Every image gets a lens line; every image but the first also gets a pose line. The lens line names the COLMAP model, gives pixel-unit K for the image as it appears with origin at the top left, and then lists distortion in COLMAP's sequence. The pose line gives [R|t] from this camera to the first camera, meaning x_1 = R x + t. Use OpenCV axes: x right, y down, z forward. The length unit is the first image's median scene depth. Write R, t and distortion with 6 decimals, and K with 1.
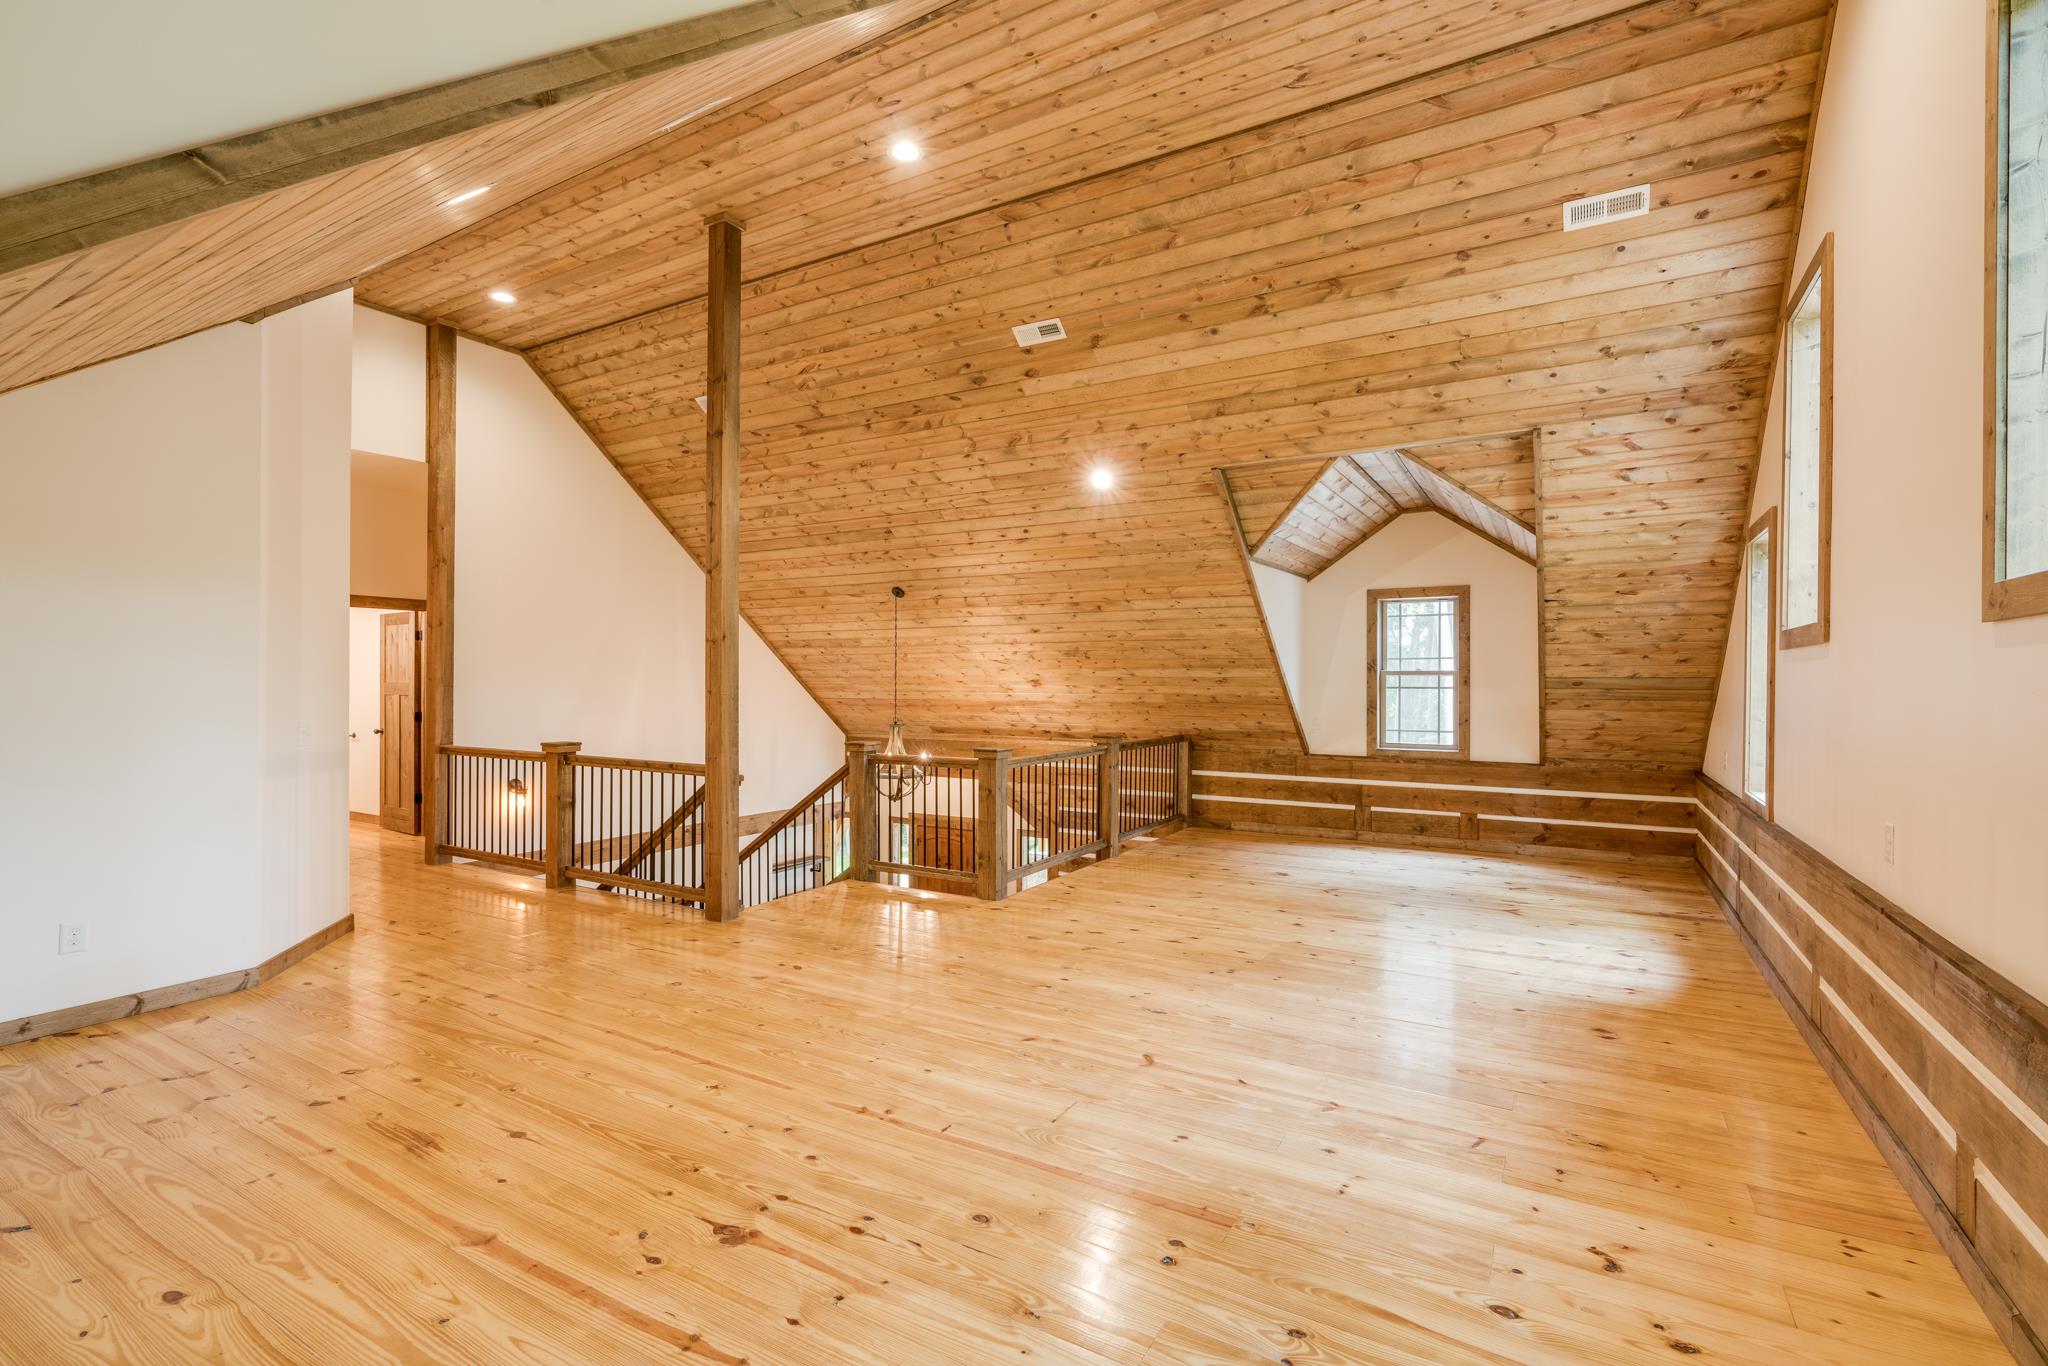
lens RADIAL K [[923.8, 0, 1011.9], [0, 923.8, 680.9], [0, 0, 1]] dist [-0.009441, 0.000743]
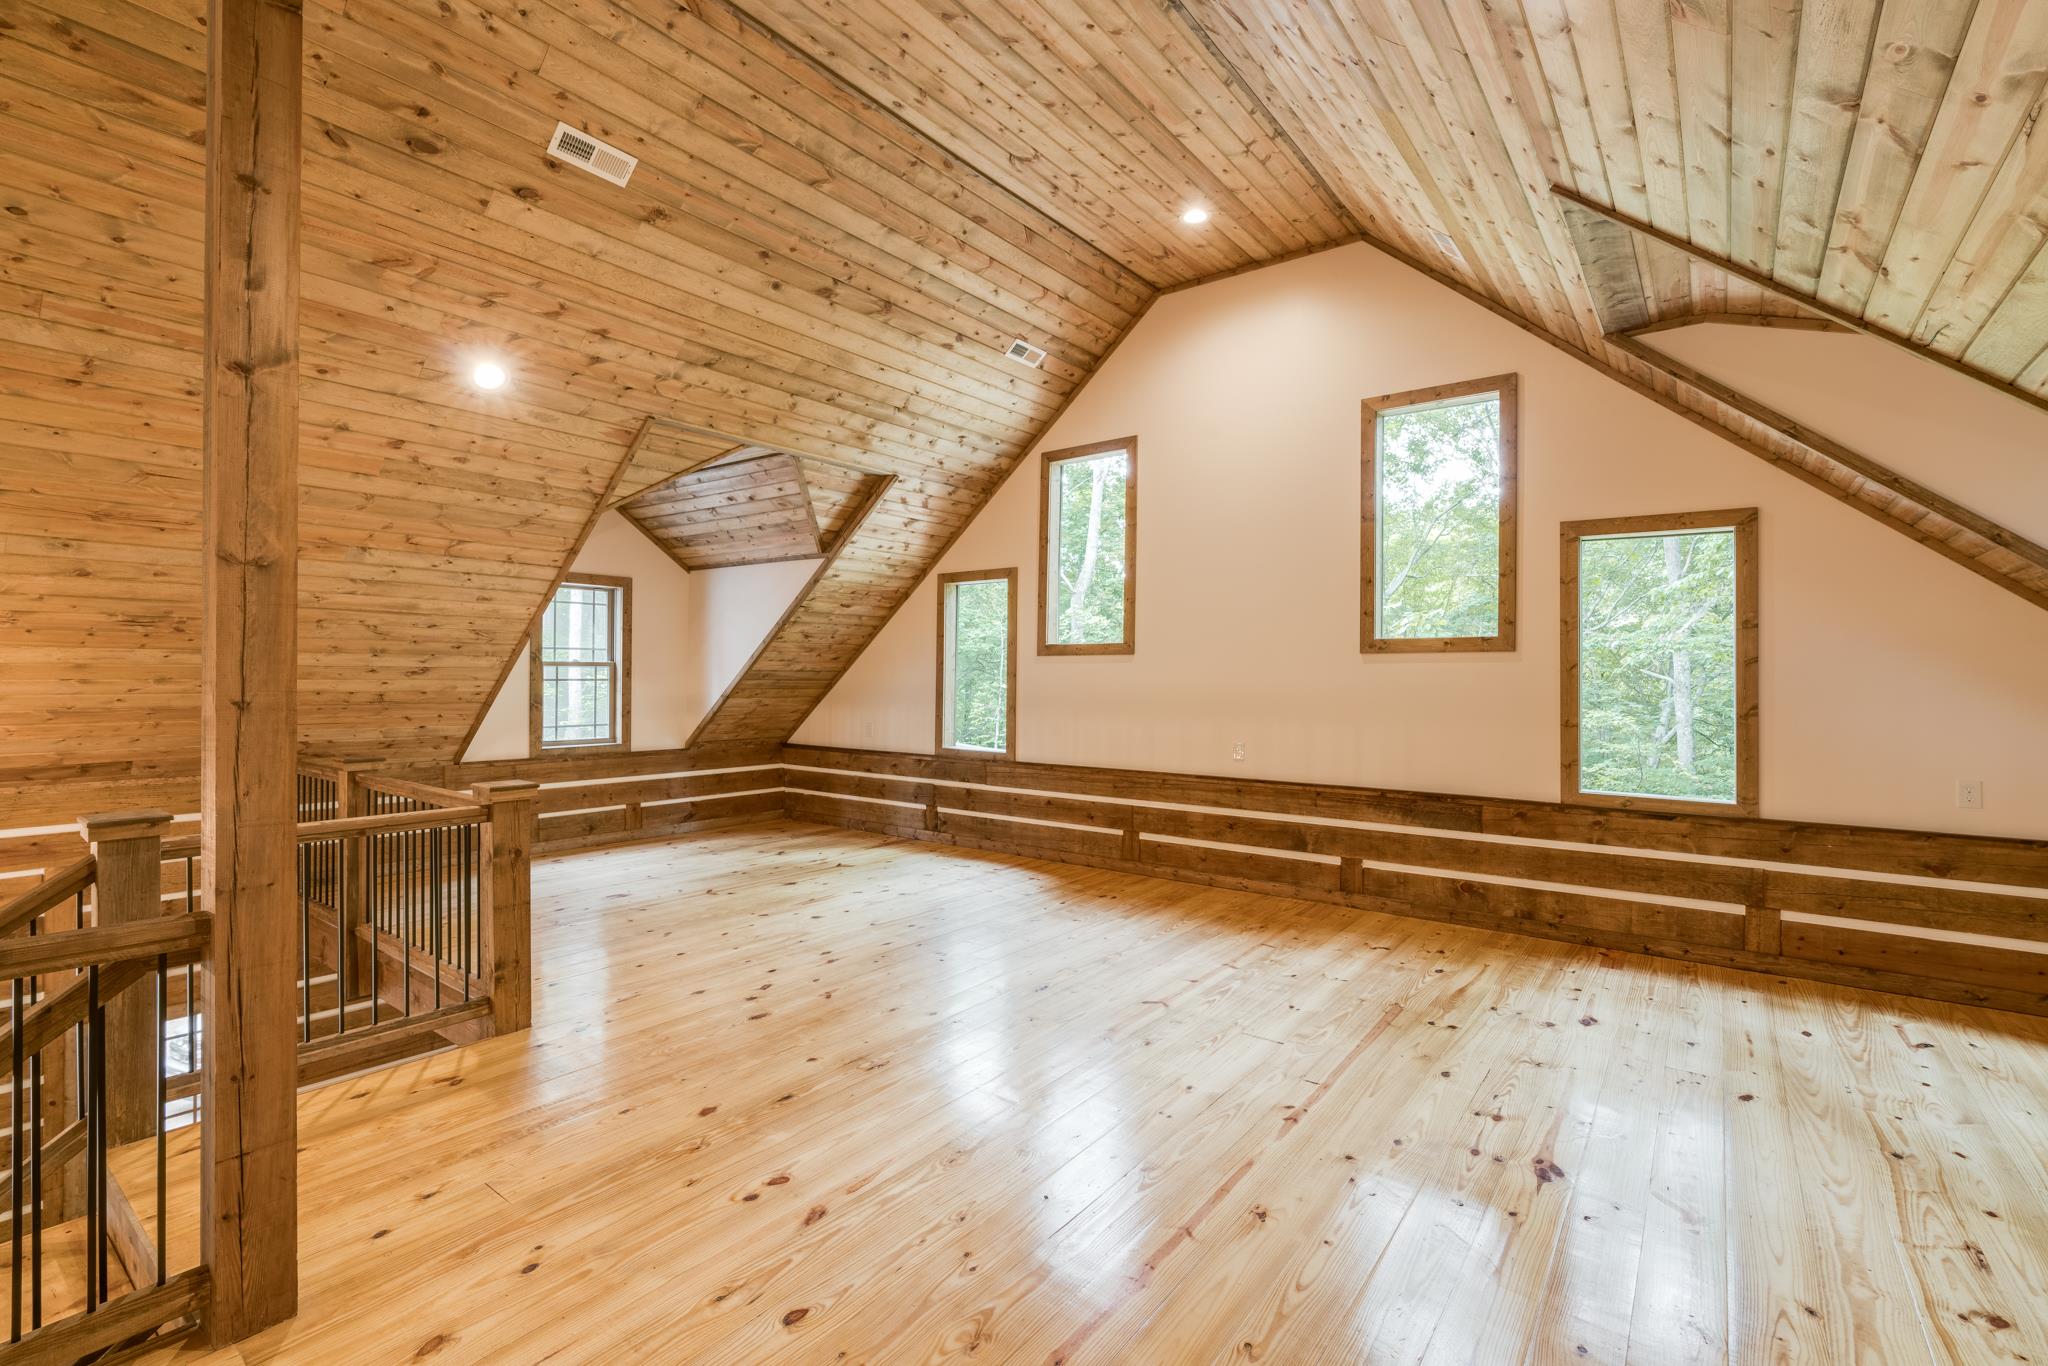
lens RADIAL K [[923.8, 0, 1012.2], [0, 923.8, 680.2], [0, 0, 1]] dist [-0.009441, 0.000743]
pose [[0.114851, -0.006735, 0.993360, -0.667414], [-0.004154, 0.999965, 0.007260, -0.001384], [-0.993374, -0.004960, 0.114819, 0.682381]]
